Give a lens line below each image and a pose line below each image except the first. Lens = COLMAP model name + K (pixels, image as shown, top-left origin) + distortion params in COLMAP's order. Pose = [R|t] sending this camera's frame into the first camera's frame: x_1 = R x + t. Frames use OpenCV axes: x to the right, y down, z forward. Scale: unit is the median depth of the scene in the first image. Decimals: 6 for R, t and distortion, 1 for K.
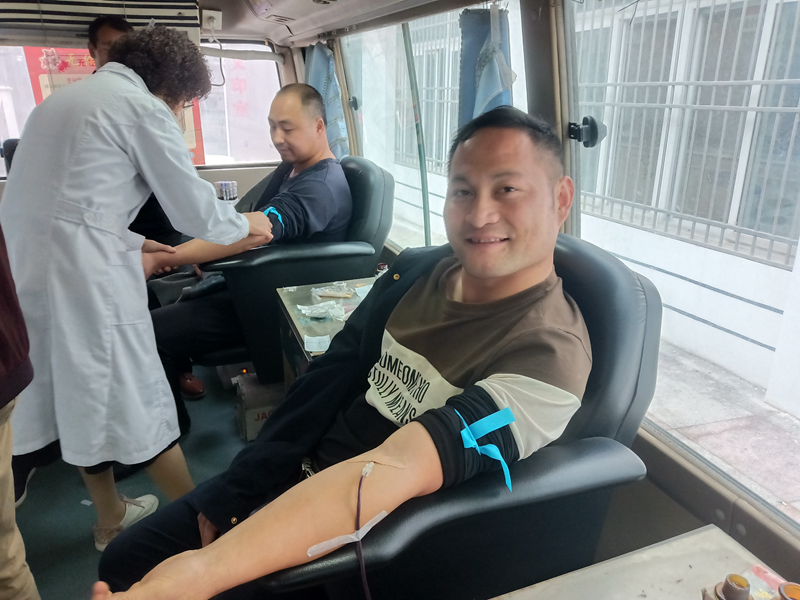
lens RADIAL K [[560.7, 0, 400.0], [0, 560.7, 300.0], [0, 0, 1]] dist [-0.000286, 0.000486]
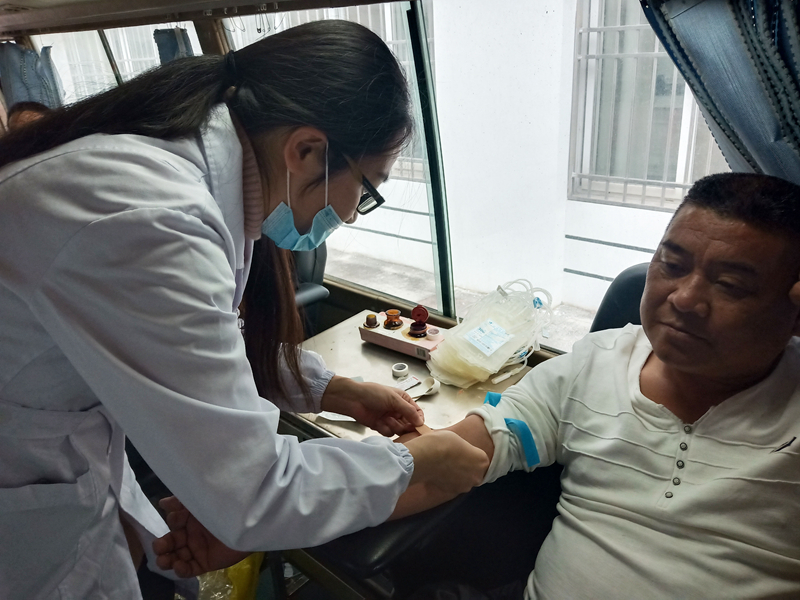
lens RADIAL K [[598.4, 0, 400.0], [0, 598.4, 300.0], [0, 0, 1]] dist [0.006144, 0.002659]
pose [[0.873532, -0.237943, 0.424646, -0.092587], [0.215113, 0.971276, 0.101733, 0.081435], [-0.436655, 0.002480, 0.899626, -0.393126]]
